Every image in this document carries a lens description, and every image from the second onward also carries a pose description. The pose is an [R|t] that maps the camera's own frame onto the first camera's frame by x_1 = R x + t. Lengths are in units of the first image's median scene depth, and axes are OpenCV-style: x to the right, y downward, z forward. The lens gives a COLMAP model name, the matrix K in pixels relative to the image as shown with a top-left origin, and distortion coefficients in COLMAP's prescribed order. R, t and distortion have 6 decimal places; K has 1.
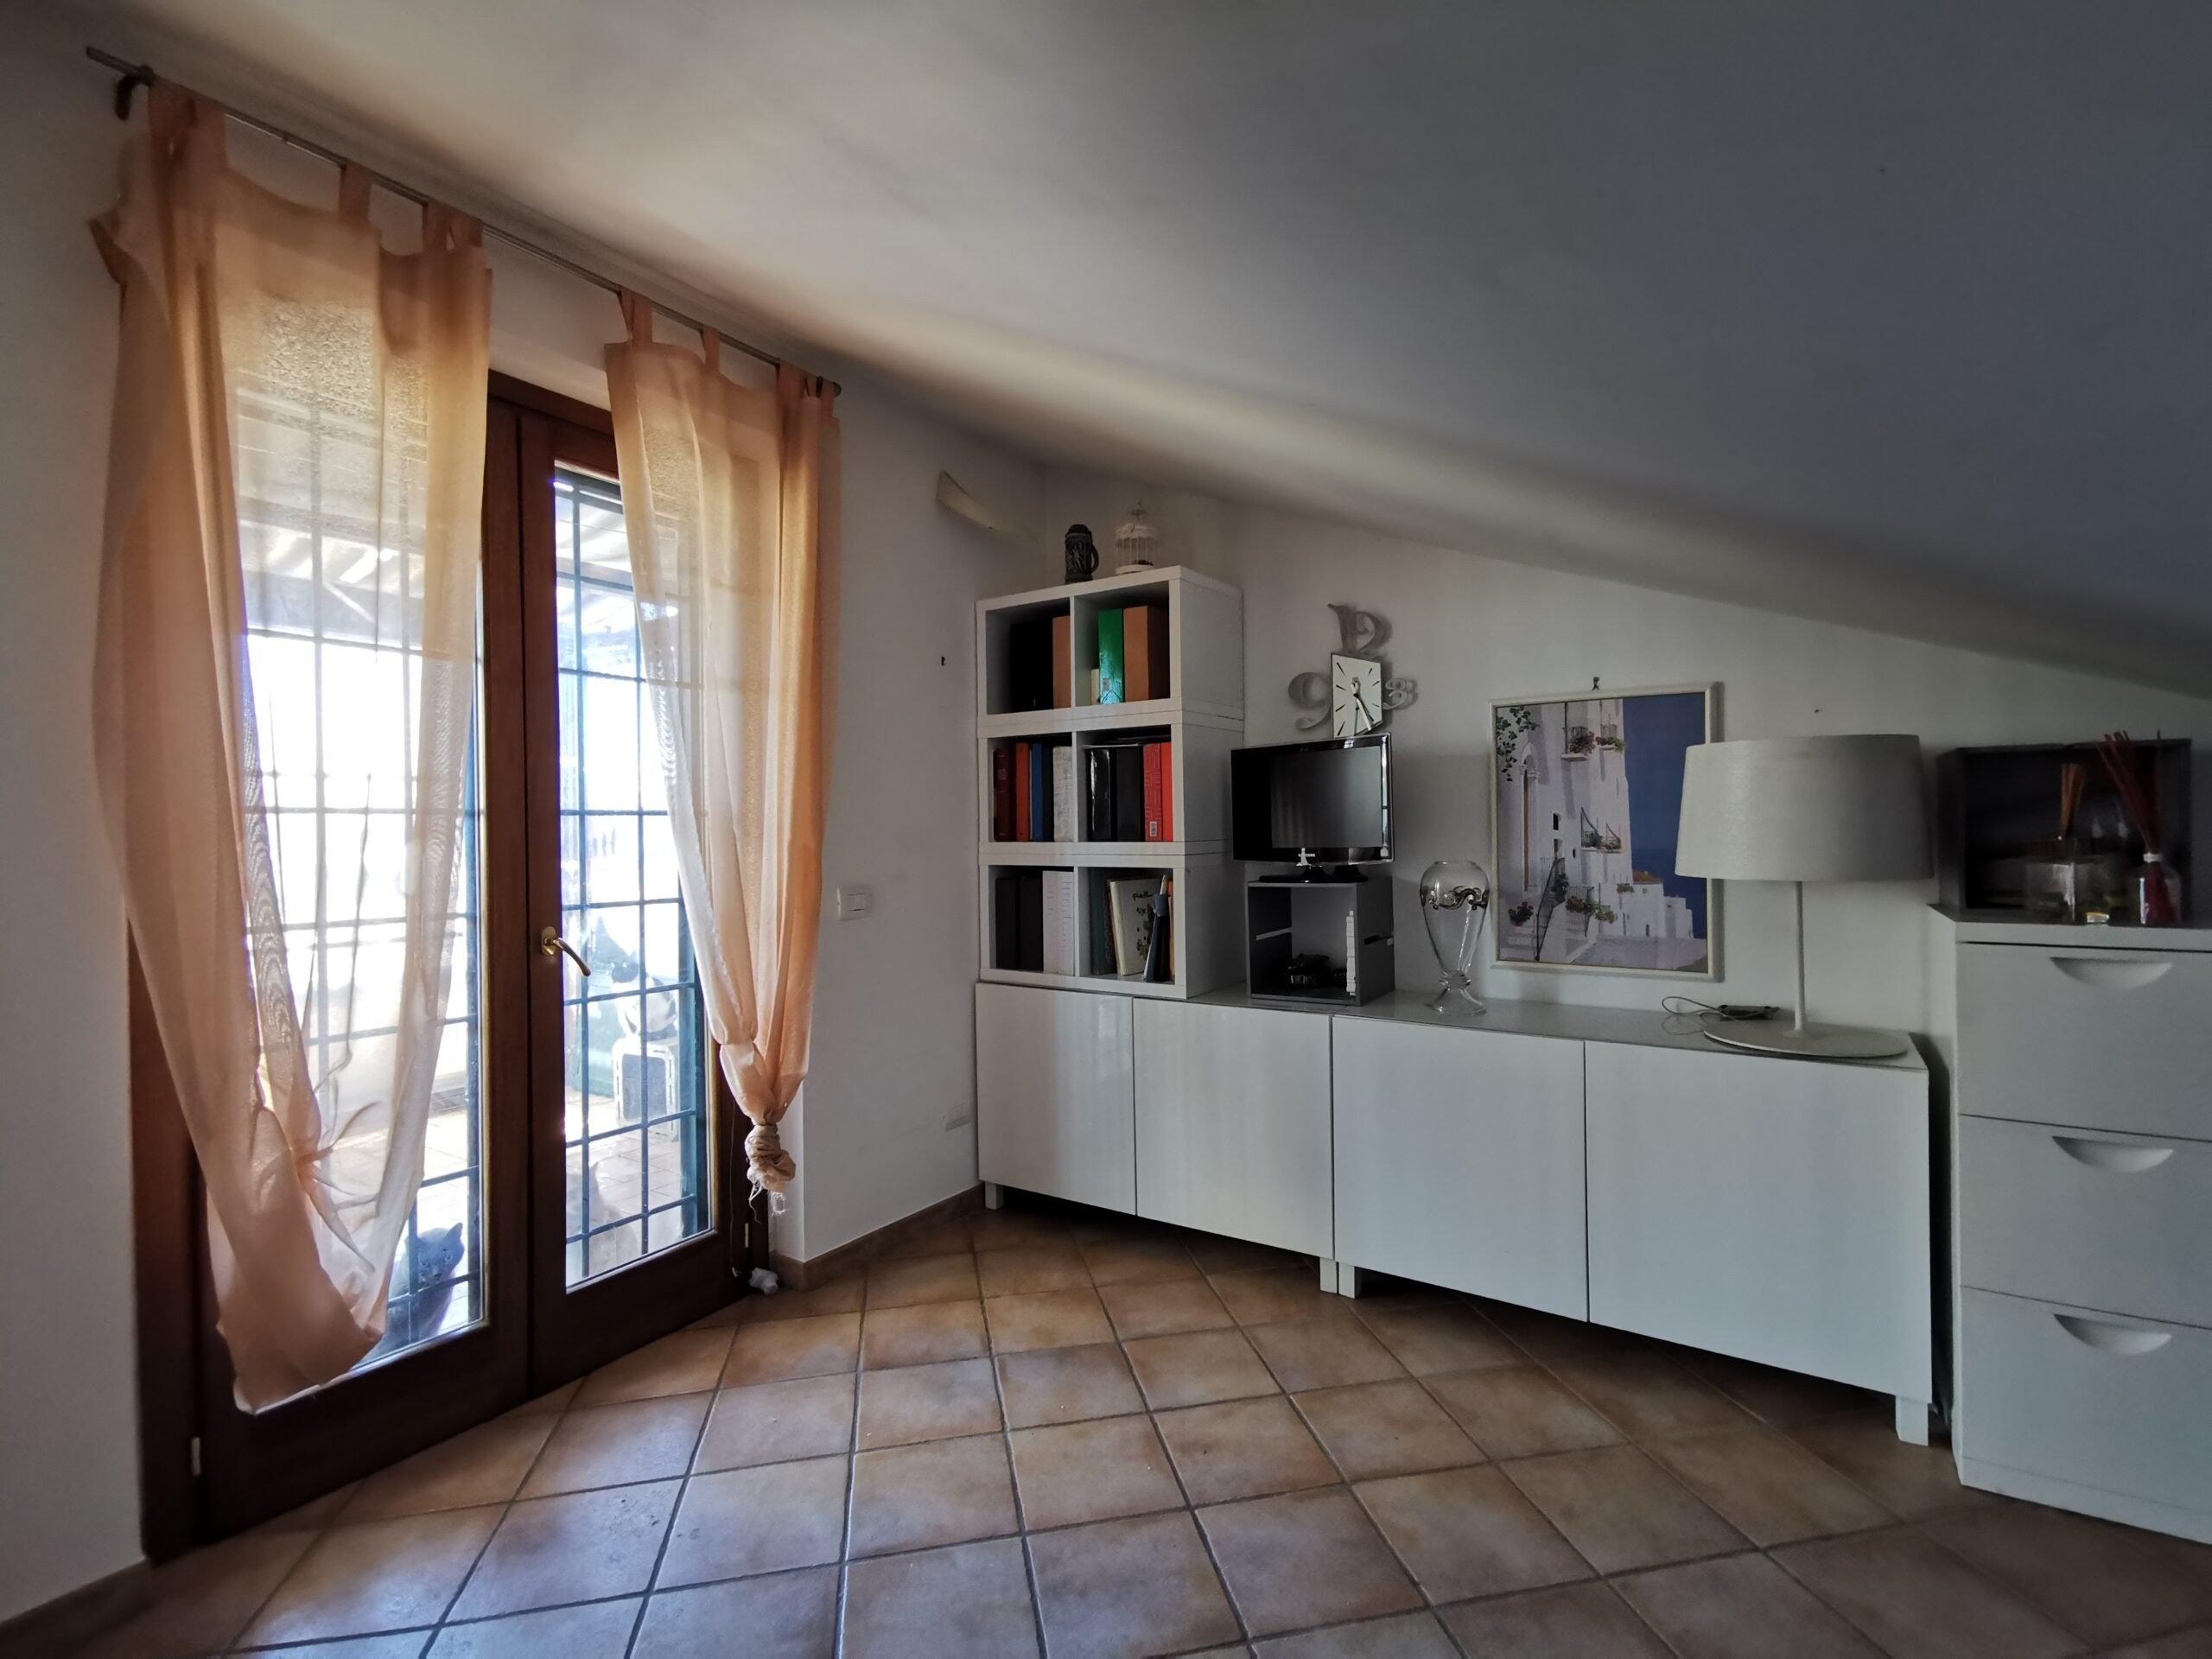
lens RADIAL K [[1020.0, 0, 1104.9], [0, 1020.0, 836.0], [0, 0, 1]] dist [-0.005407, -0.000007]
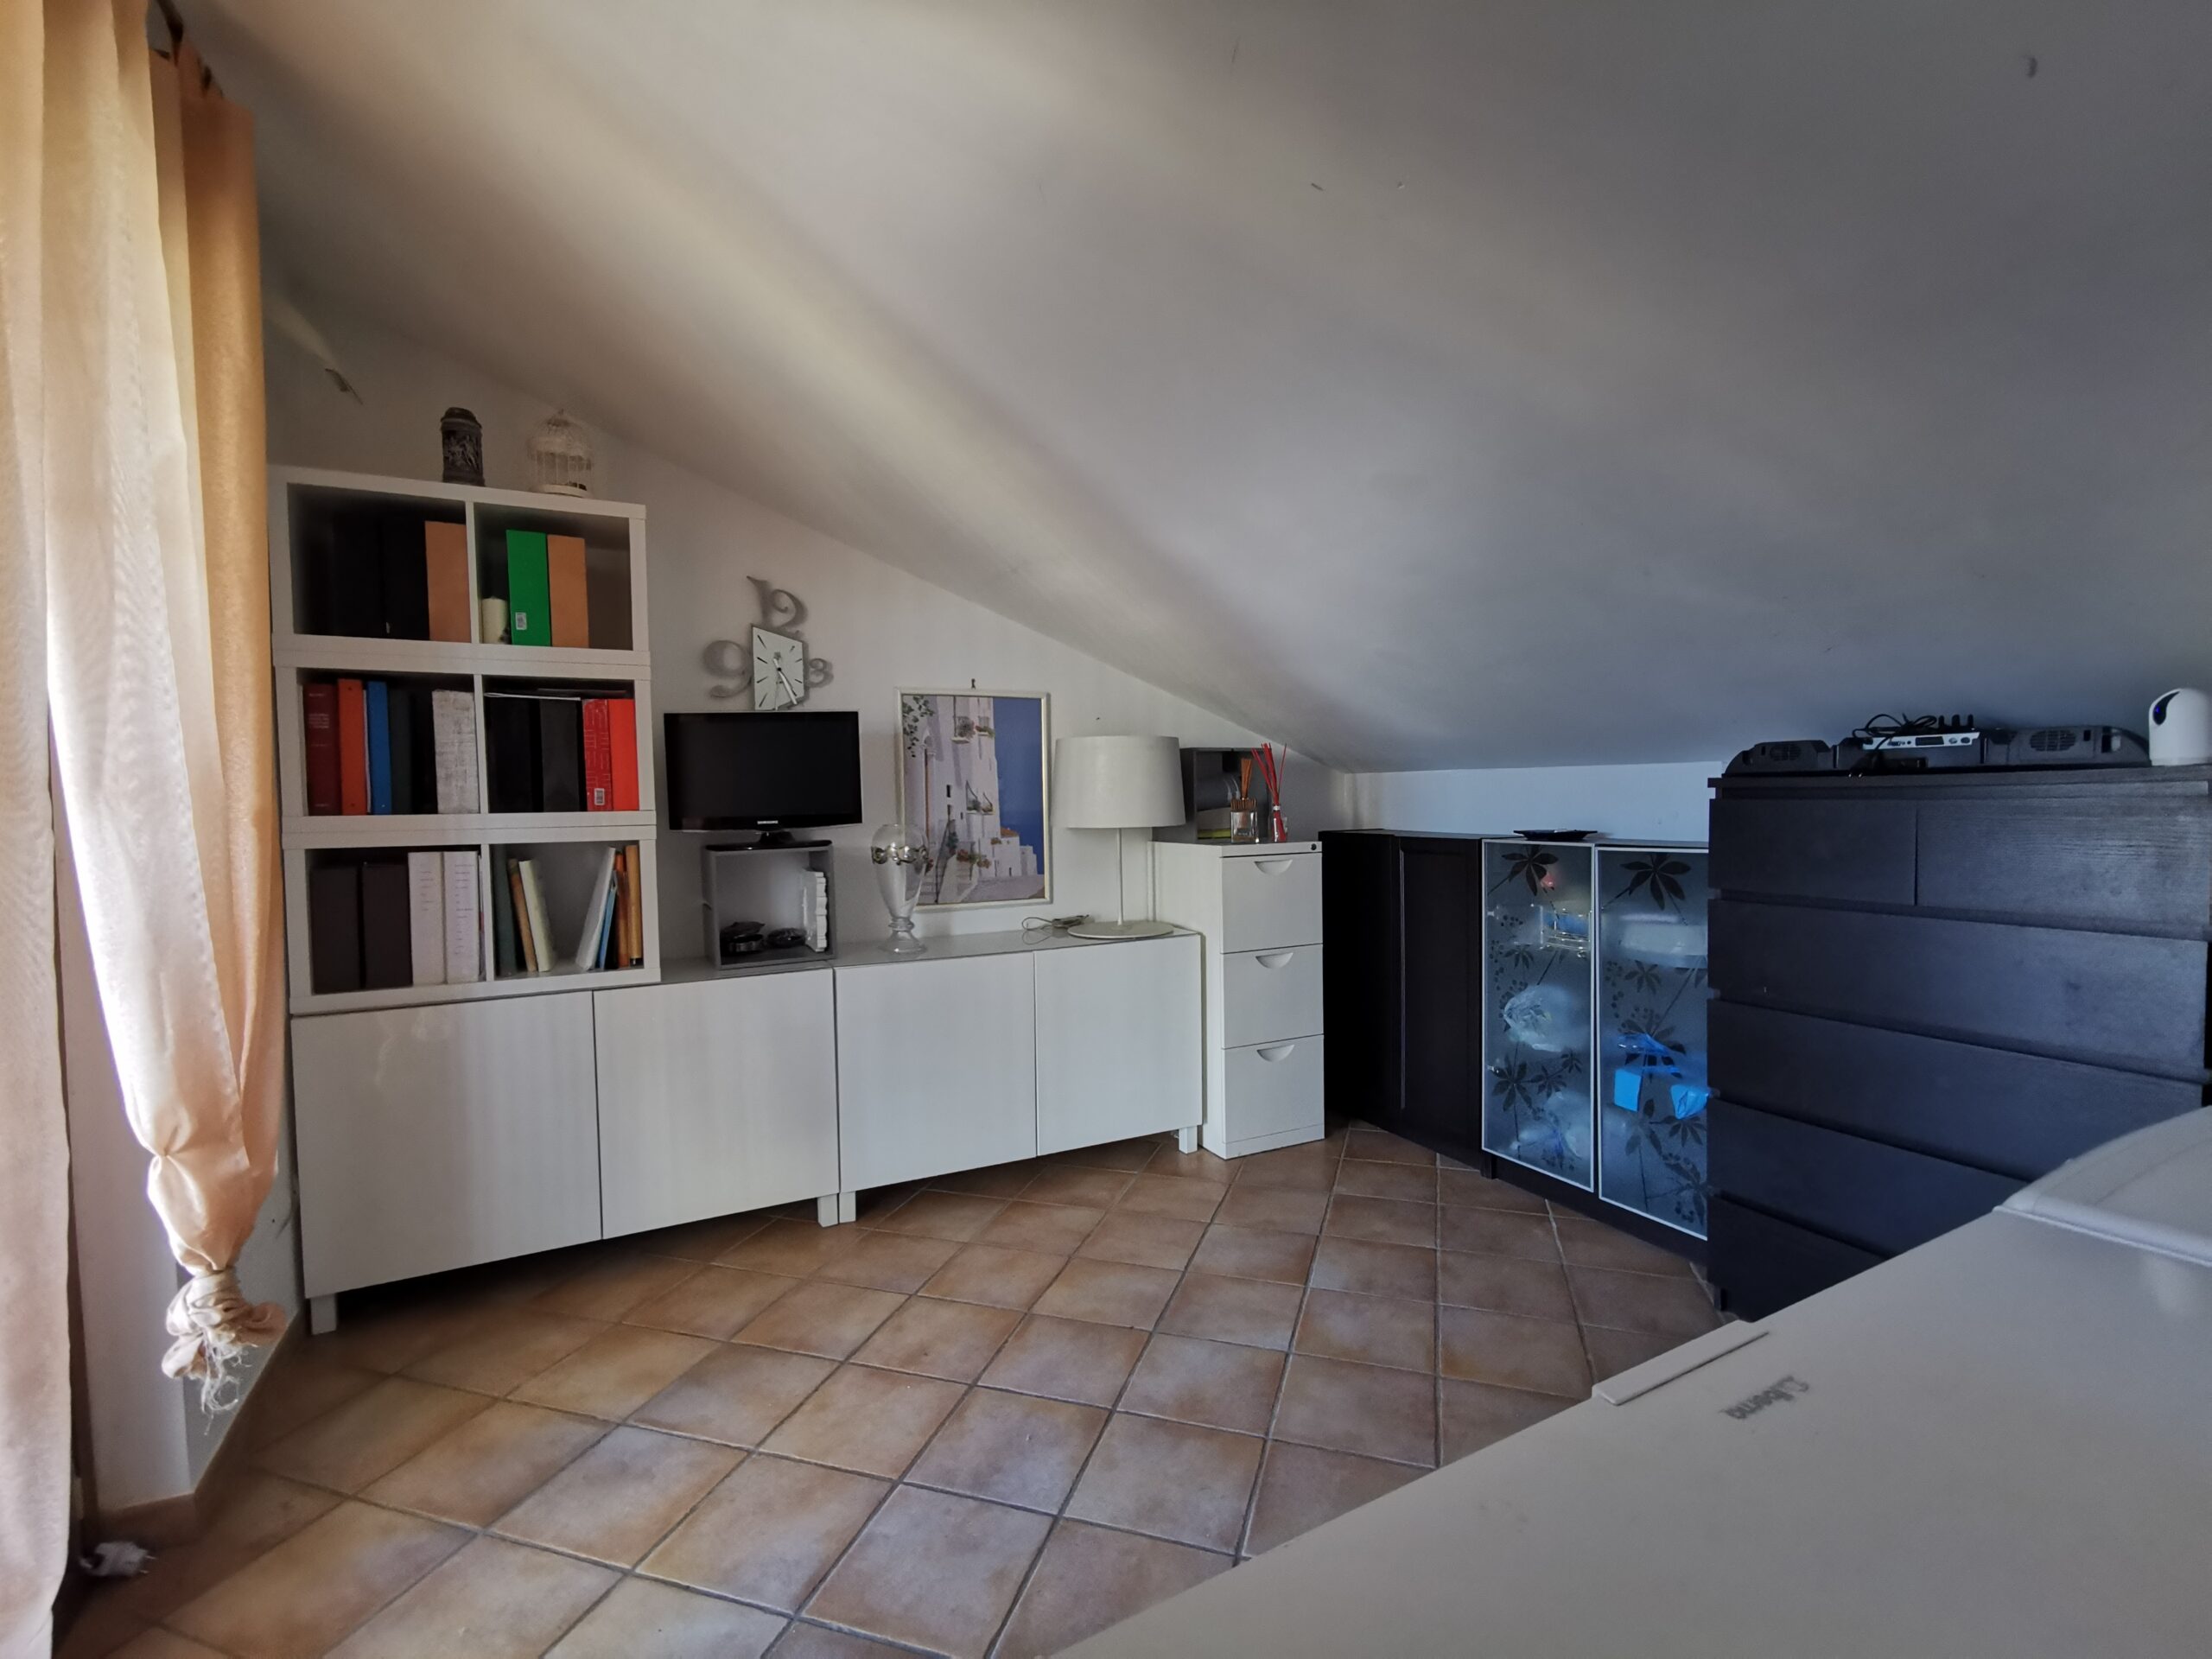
lens RADIAL K [[1020.0, 0, 1142.1], [0, 1020.0, 820.2], [0, 0, 1]] dist [-0.005407, -0.000007]
pose [[0.464942, -0.019289, 0.885131, -0.569044], [0.013463, 0.999801, 0.014716, 0.007342], [-0.885239, 0.005074, 0.465109, 0.202952]]
